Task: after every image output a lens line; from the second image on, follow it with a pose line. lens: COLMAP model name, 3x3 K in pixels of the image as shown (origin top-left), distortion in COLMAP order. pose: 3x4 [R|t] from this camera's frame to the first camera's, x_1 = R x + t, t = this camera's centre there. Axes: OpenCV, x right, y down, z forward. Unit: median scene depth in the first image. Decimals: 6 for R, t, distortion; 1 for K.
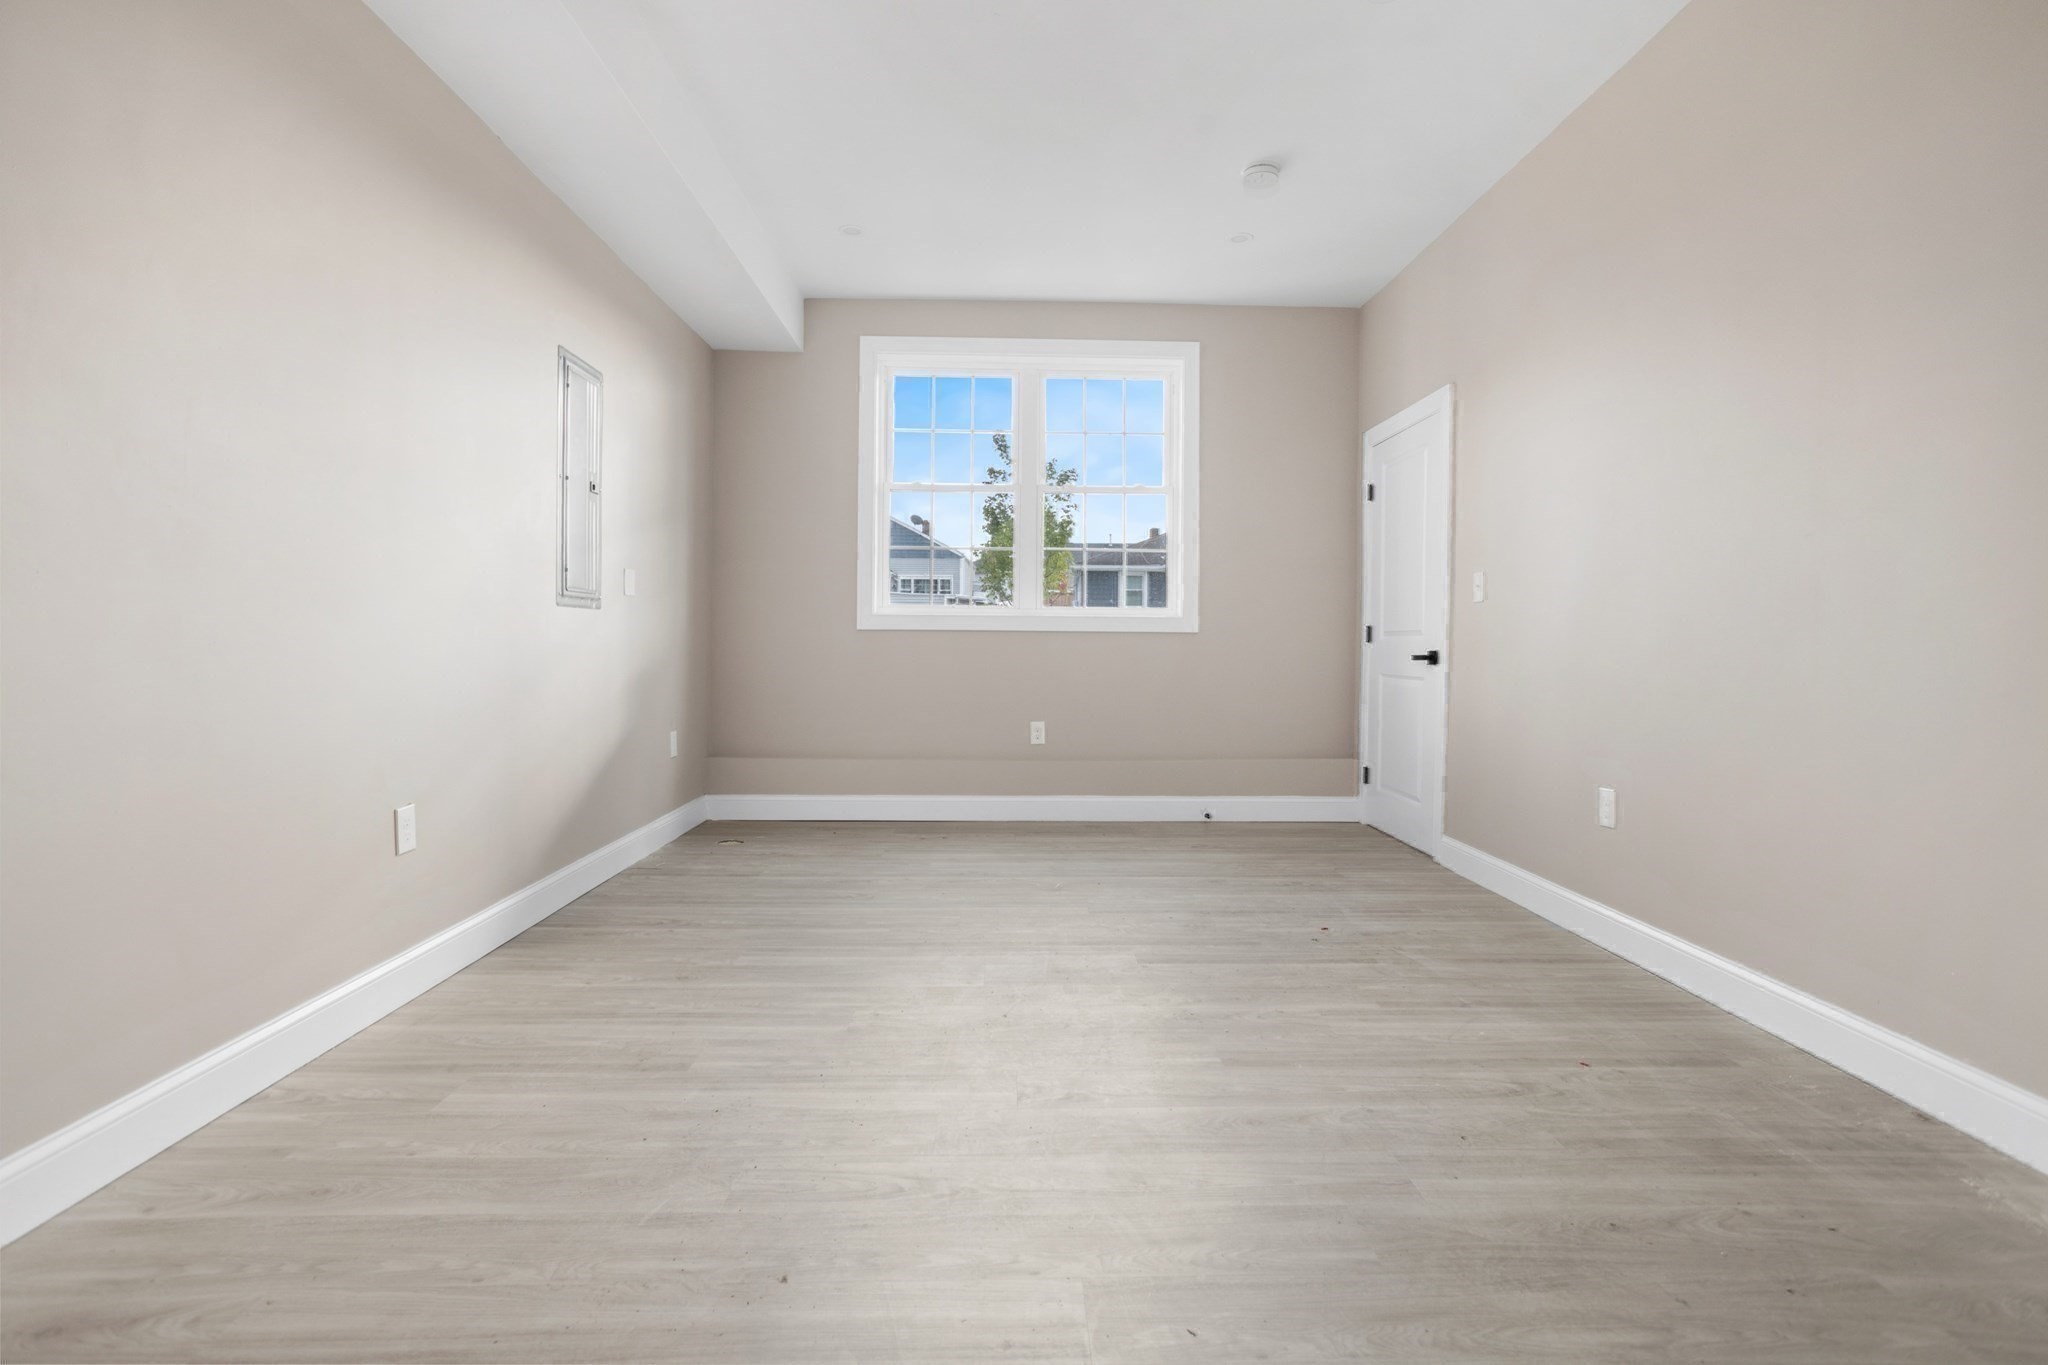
lens RADIAL K [[985.6, 0, 1031.8], [0, 985.6, 672.3], [0, 0, 1]] dist [-0.039442, 0.019295]
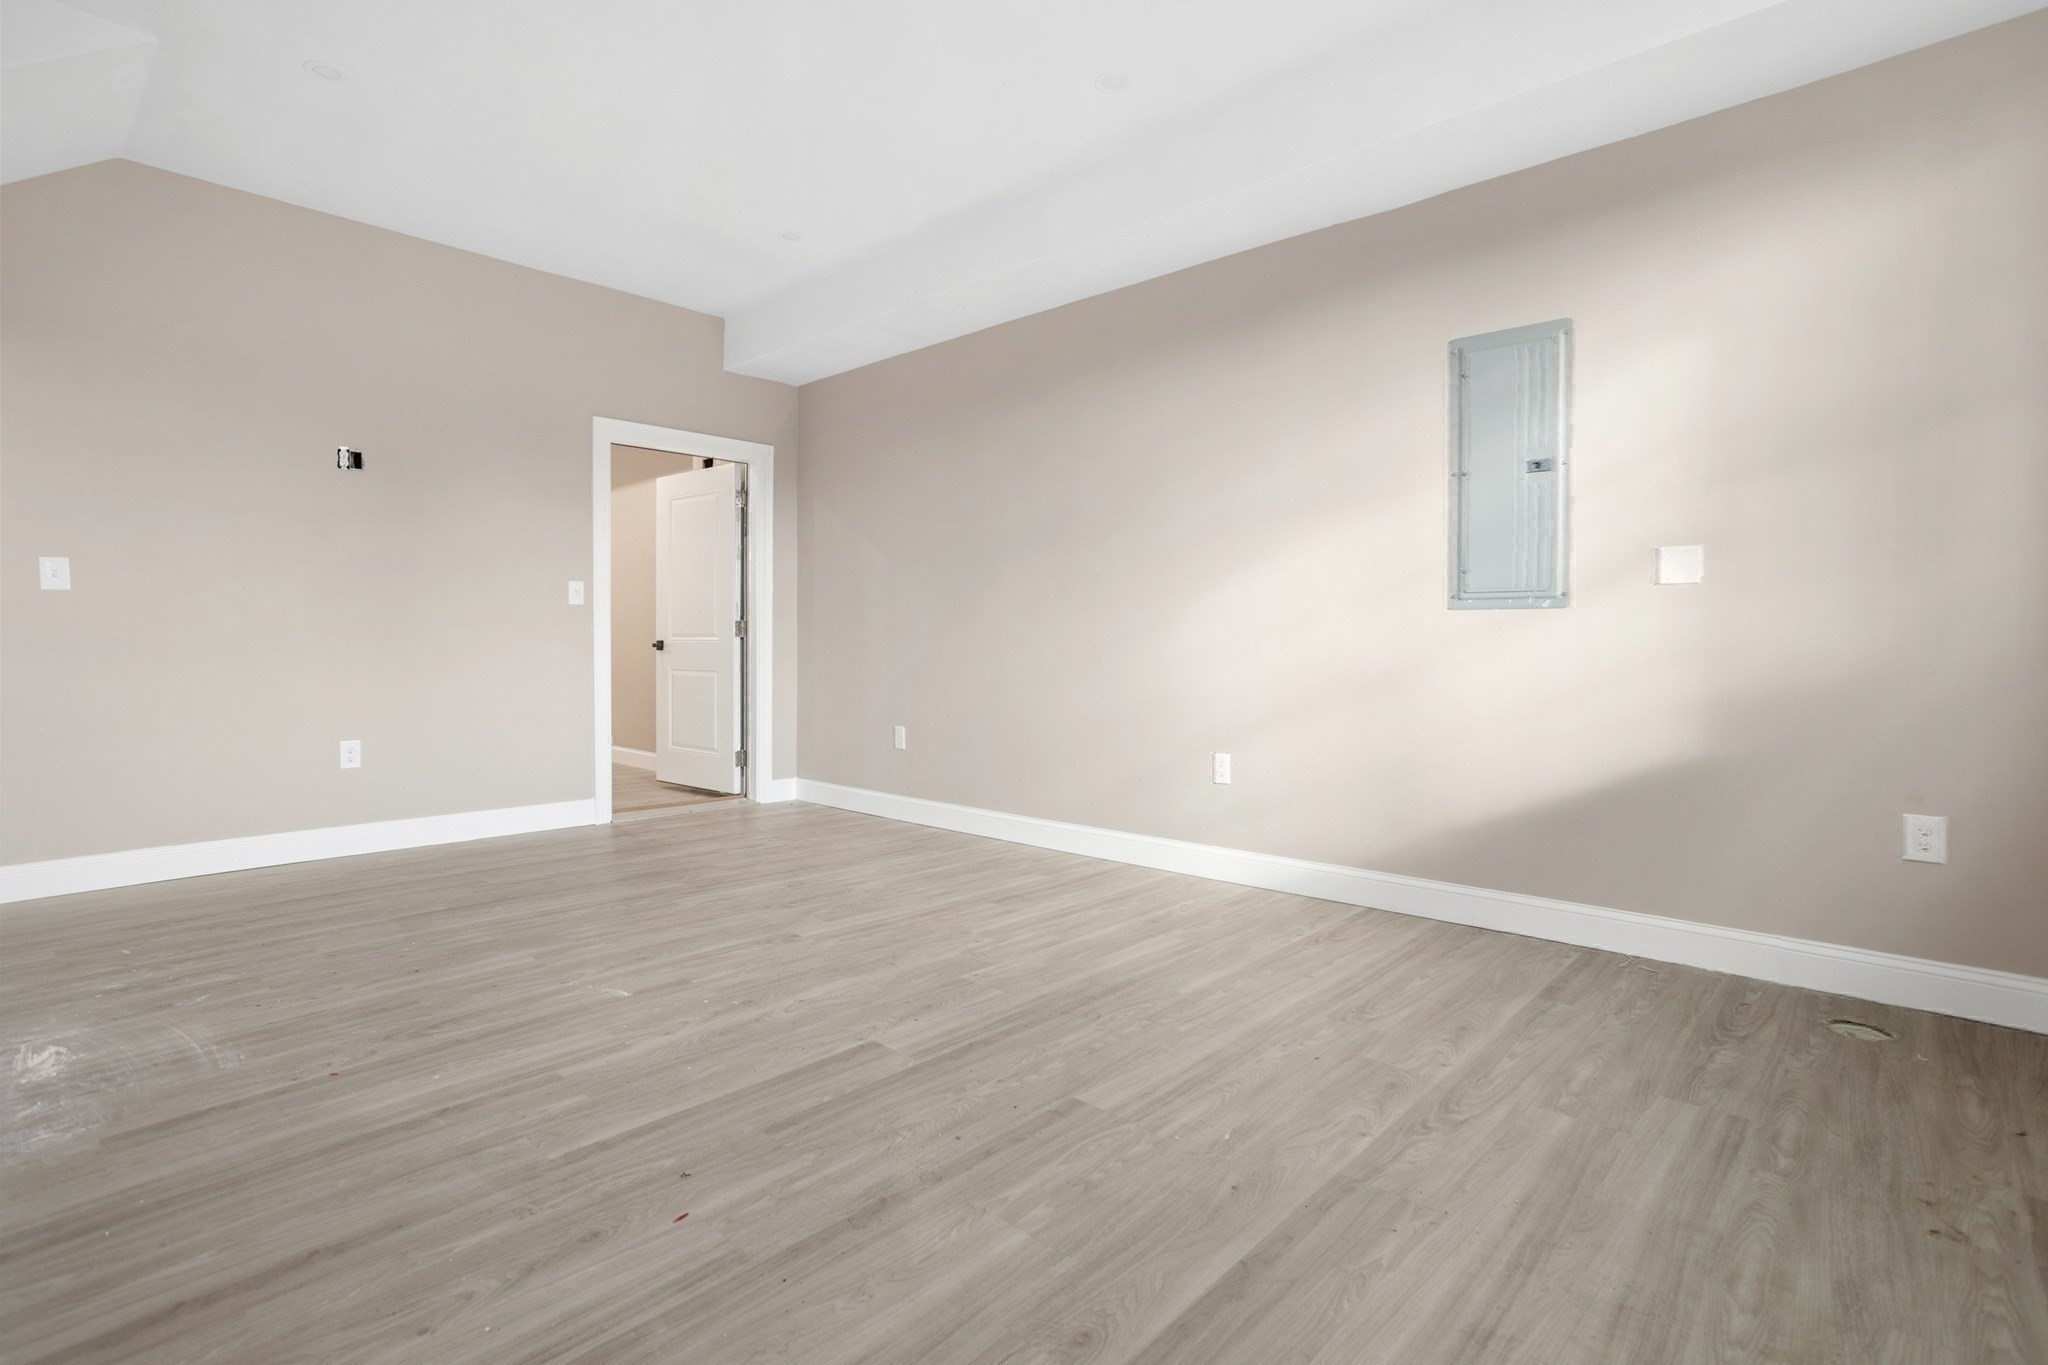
lens RADIAL K [[985.6, 0, 1032.0], [0, 985.6, 675.6], [0, 0, 1]] dist [-0.039442, 0.019295]
pose [[-0.696823, 0.008812, -0.717189, 0.685745], [-0.027859, 0.998837, 0.039341, -0.040758], [0.716702, 0.047394, -0.695767, 1.904397]]
